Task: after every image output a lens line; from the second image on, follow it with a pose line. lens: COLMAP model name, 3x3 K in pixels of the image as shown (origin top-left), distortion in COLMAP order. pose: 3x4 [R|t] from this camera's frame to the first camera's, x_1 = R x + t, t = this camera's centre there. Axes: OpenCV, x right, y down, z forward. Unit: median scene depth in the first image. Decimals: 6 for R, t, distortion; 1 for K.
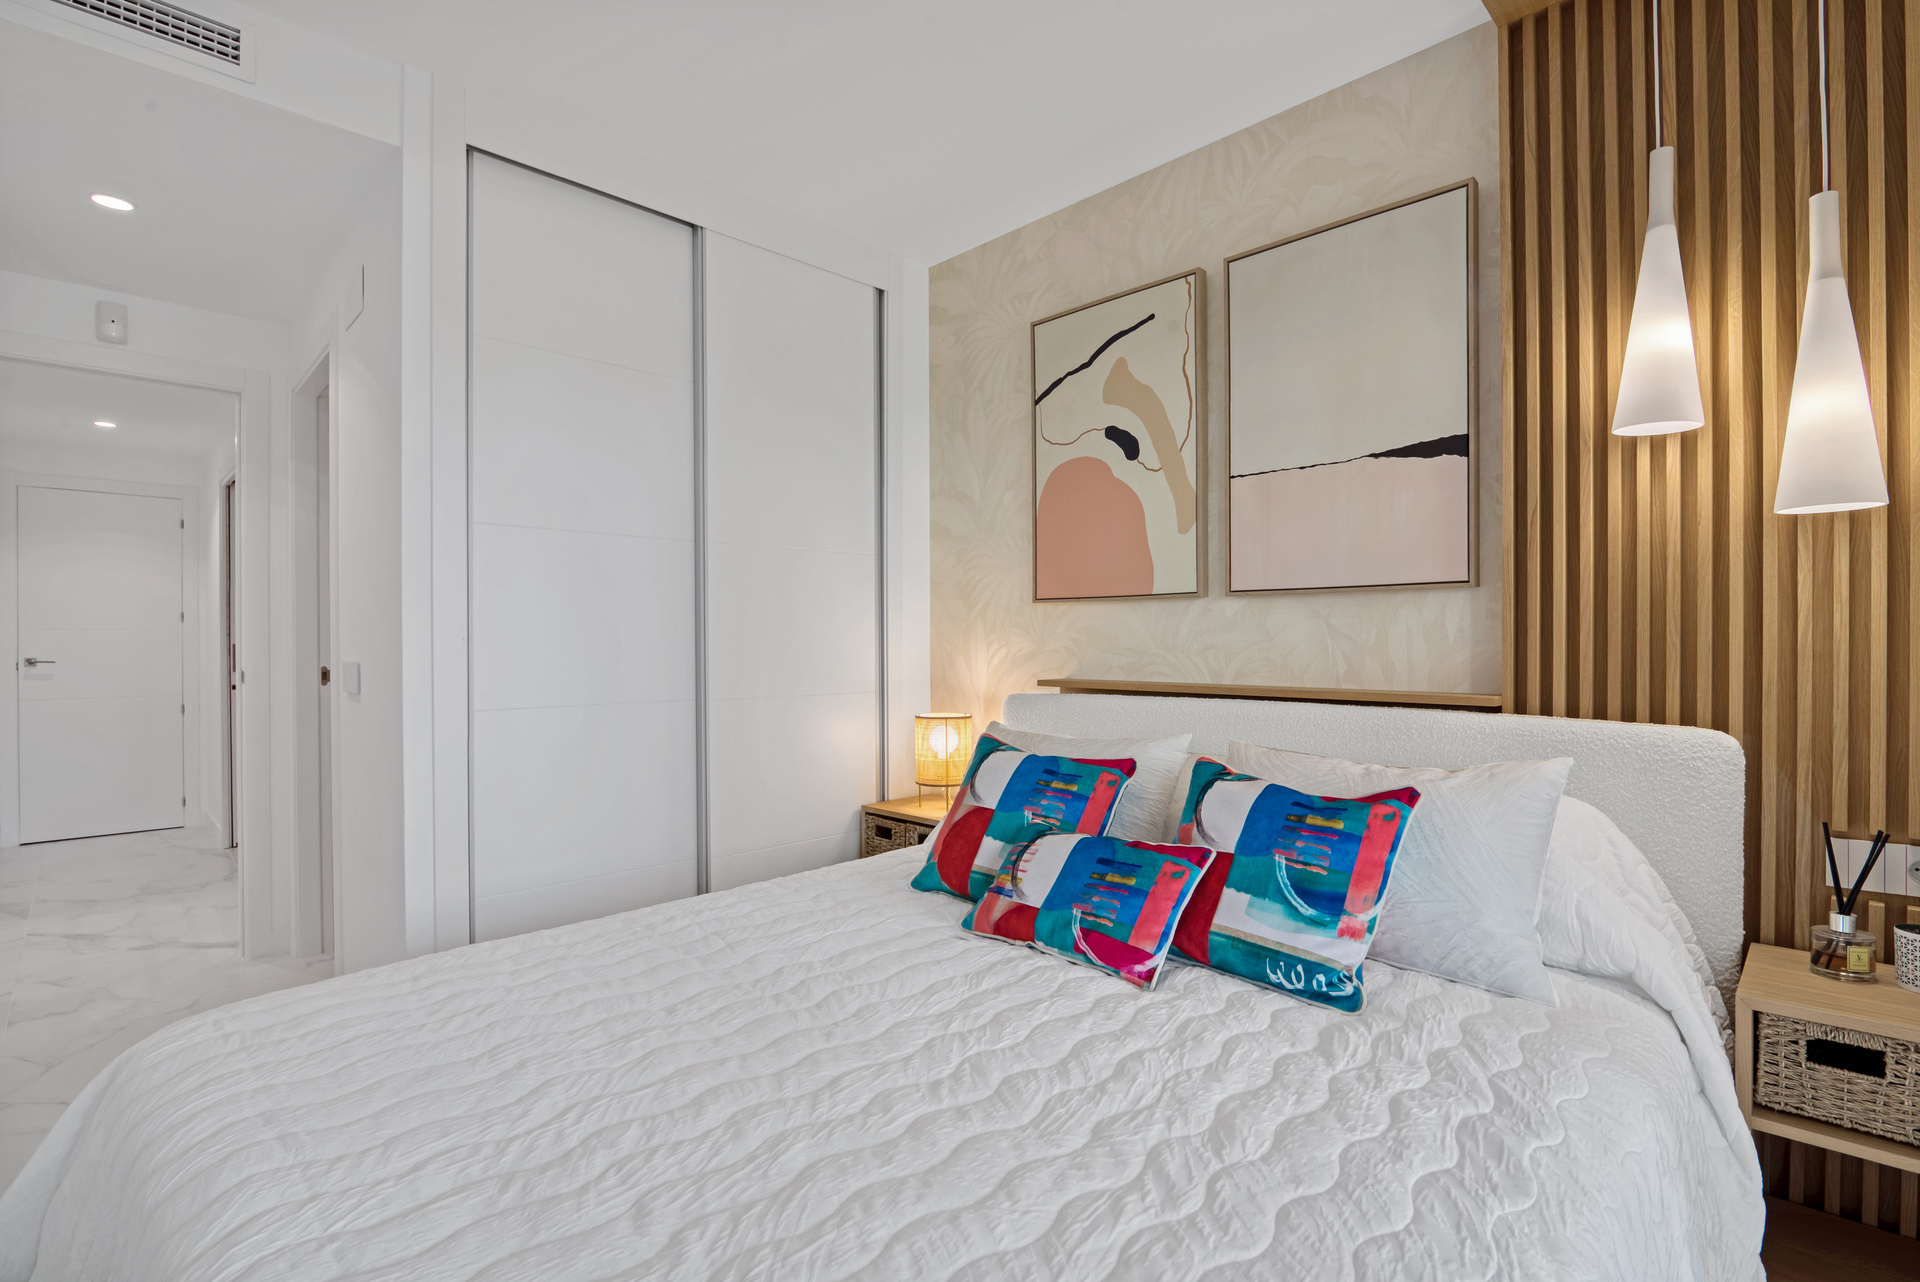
lens RADIAL K [[888.9, 0, 957.0], [0, 888.9, 651.3], [0, 0, 1]] dist [-0.018670, 0.000303]
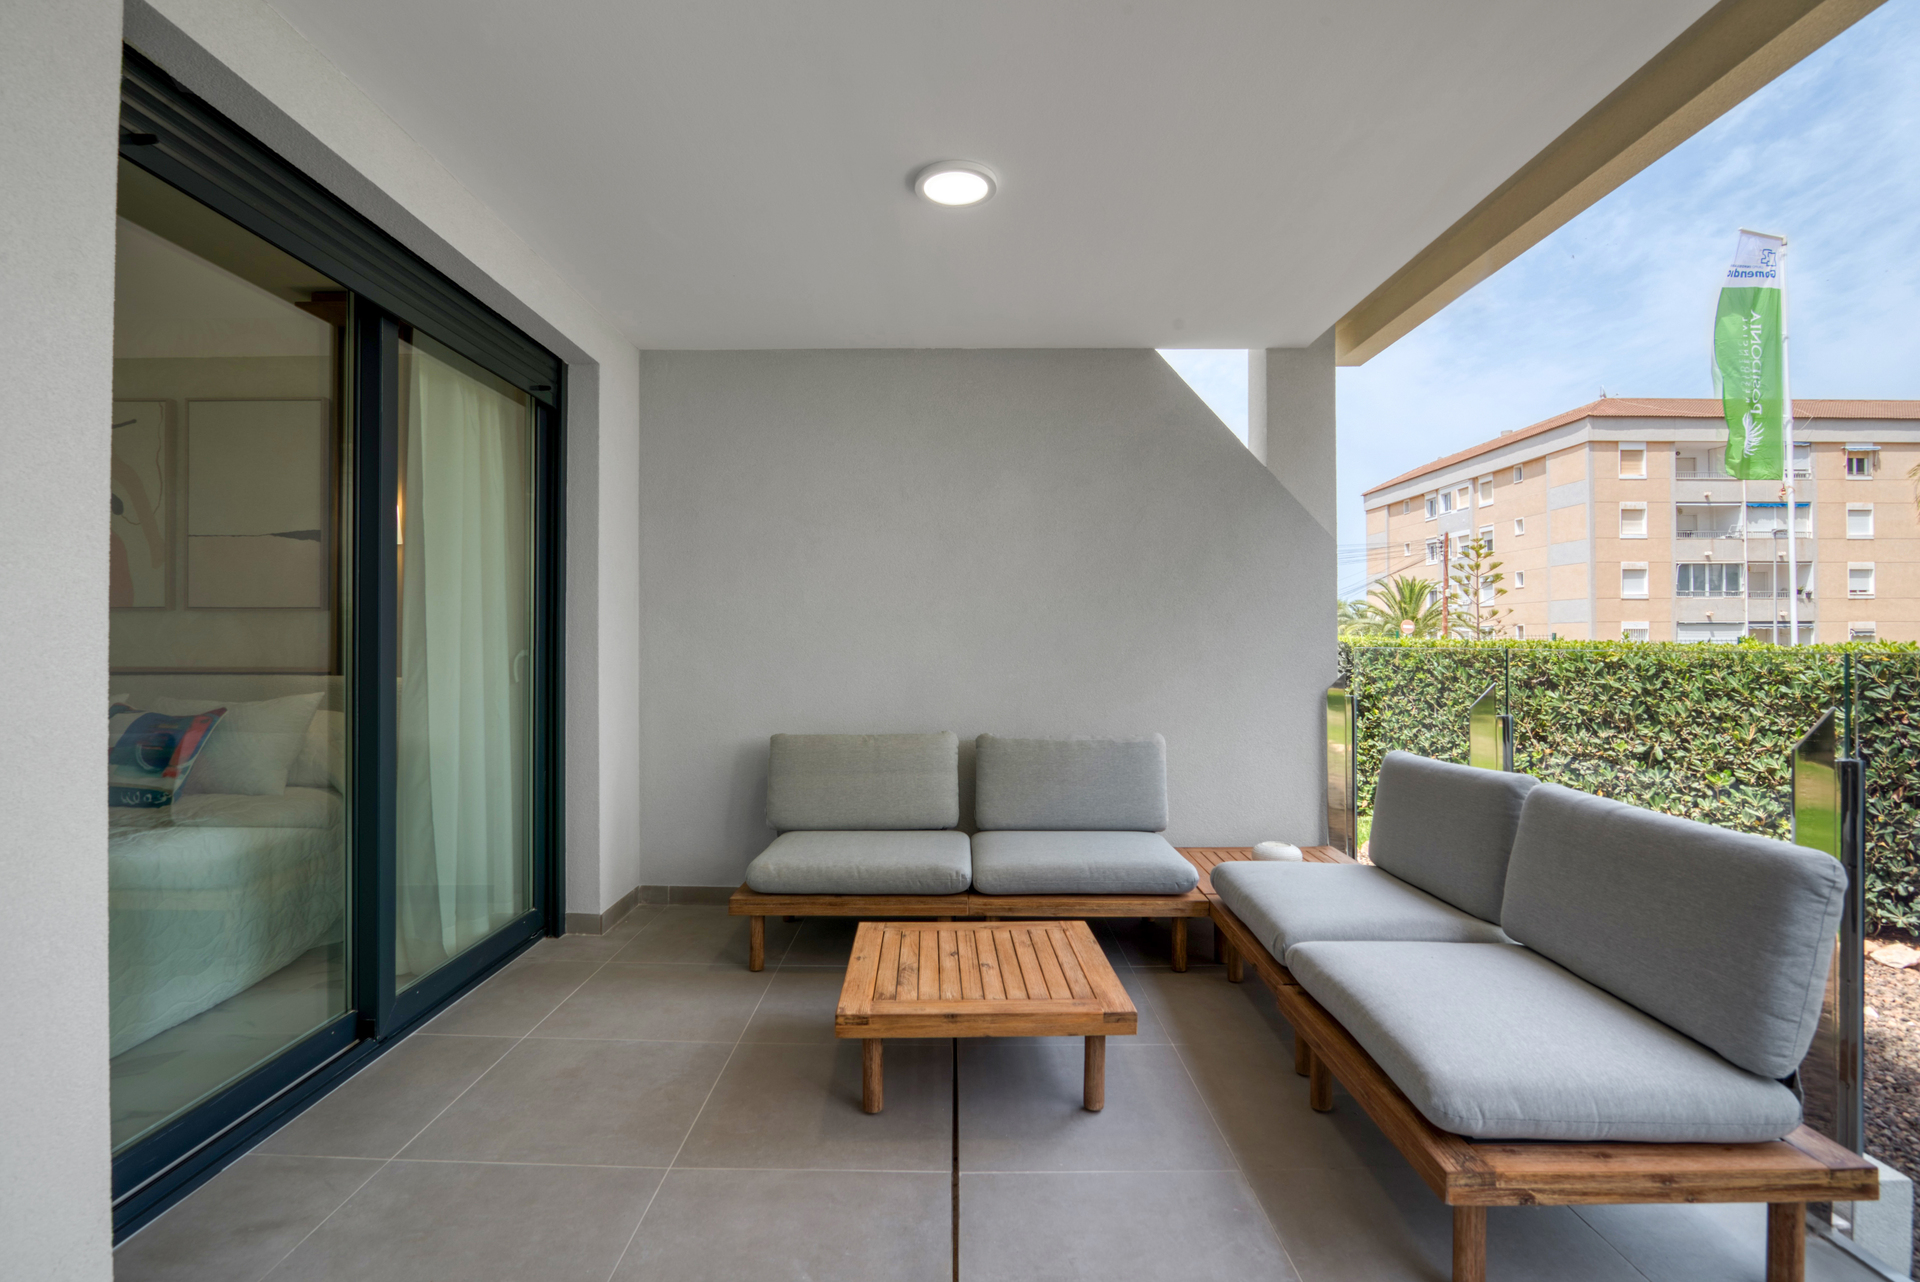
lens RADIAL K [[888.9, 0, 953.0], [0, 888.9, 643.2], [0, 0, 1]] dist [-0.018670, 0.000303]
pose [[0.707330, 0.005243, 0.706864, 0.201681], [0.006470, 0.999883, -0.013891, 0.031355], [-0.706854, 0.014399, 0.707213, -1.280953]]
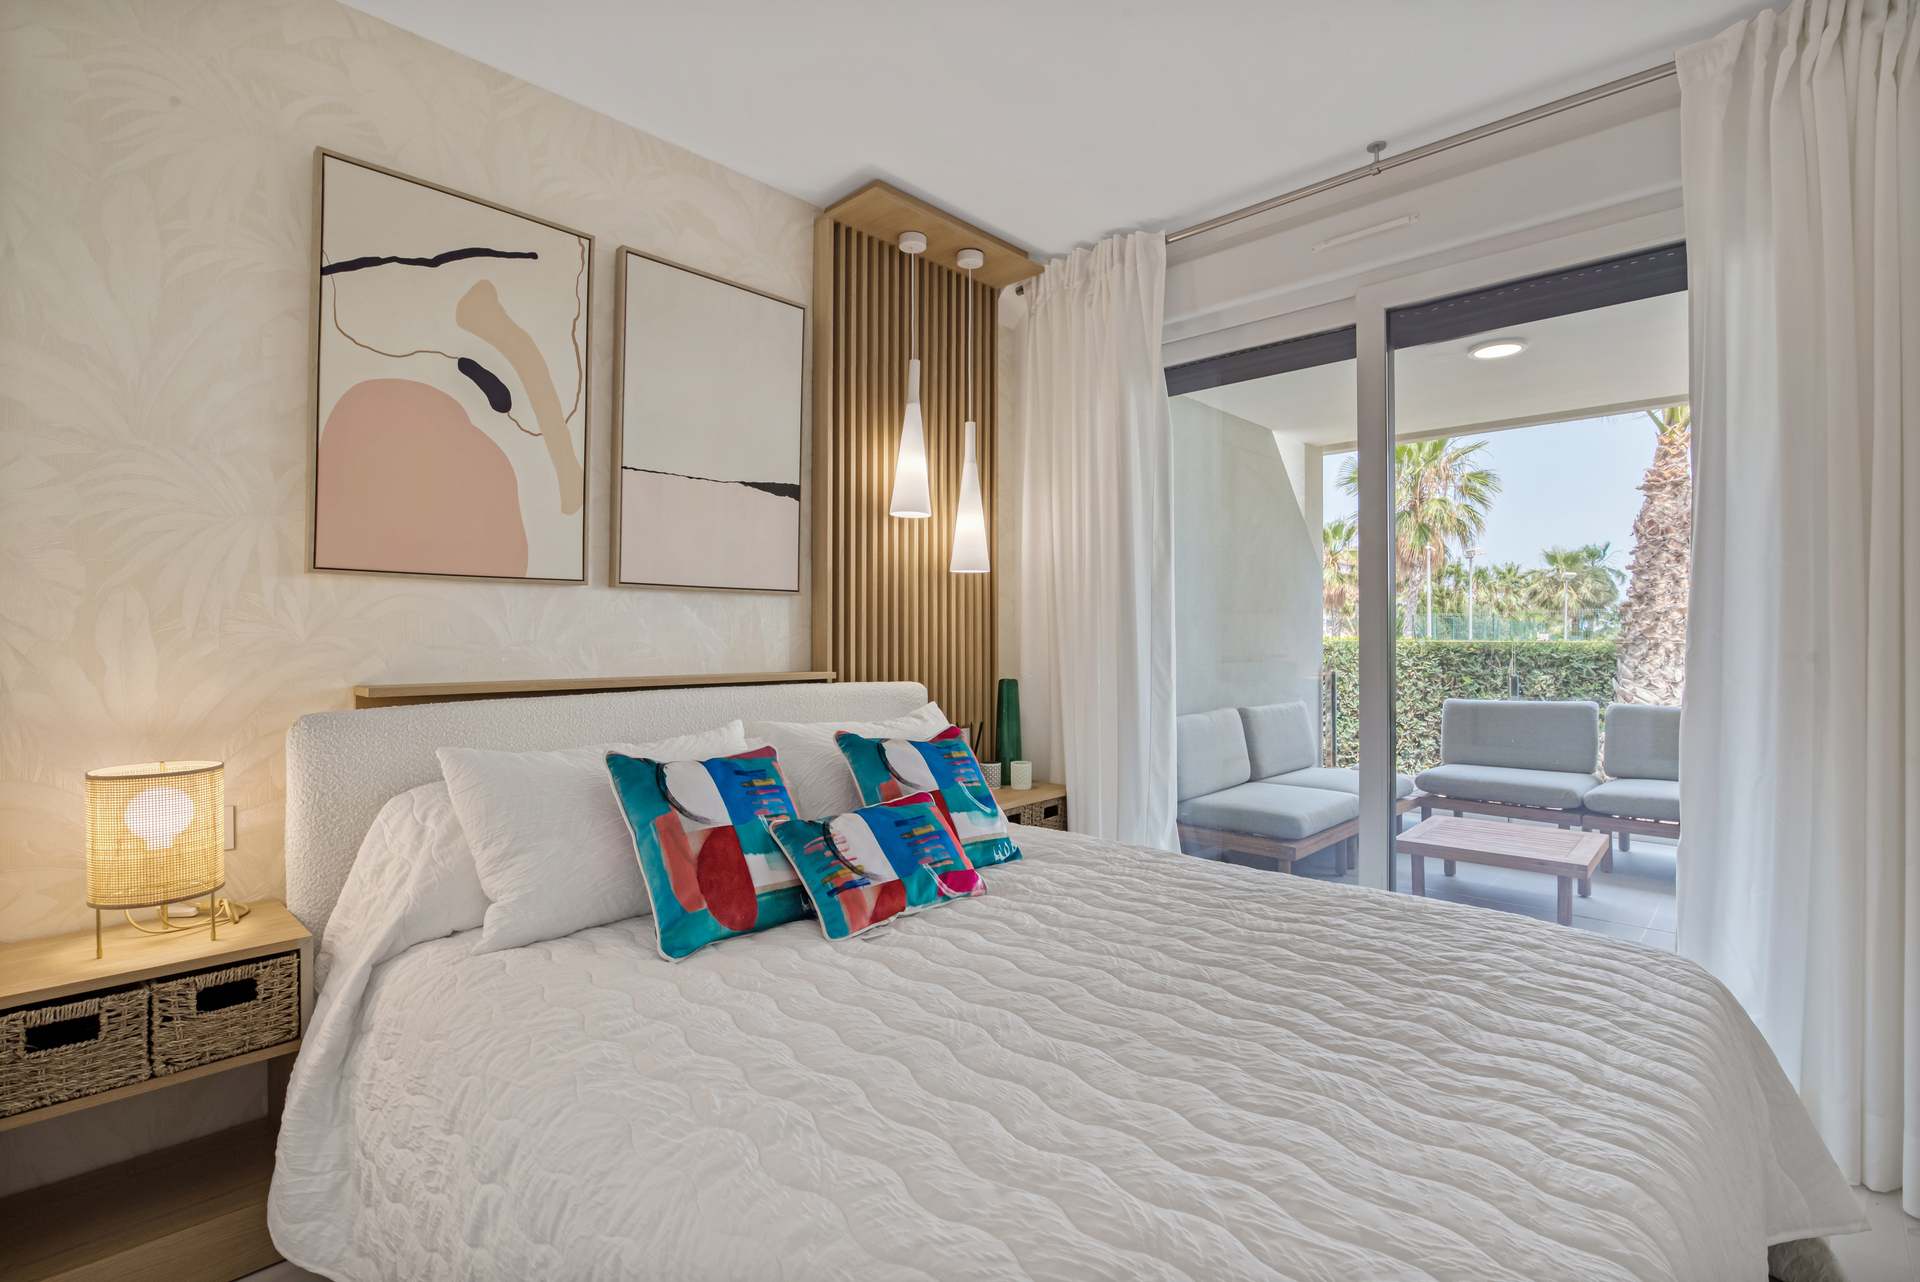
lens RADIAL K [[888.9, 0, 953.8], [0, 888.9, 628.2], [0, 0, 1]] dist [-0.018670, 0.000303]
pose [[-0.021098, 0.009891, 0.999728, -0.818287], [0.009689, 0.999906, -0.009689, -0.004636], [-0.999730, 0.009482, -0.021192, 0.783019]]
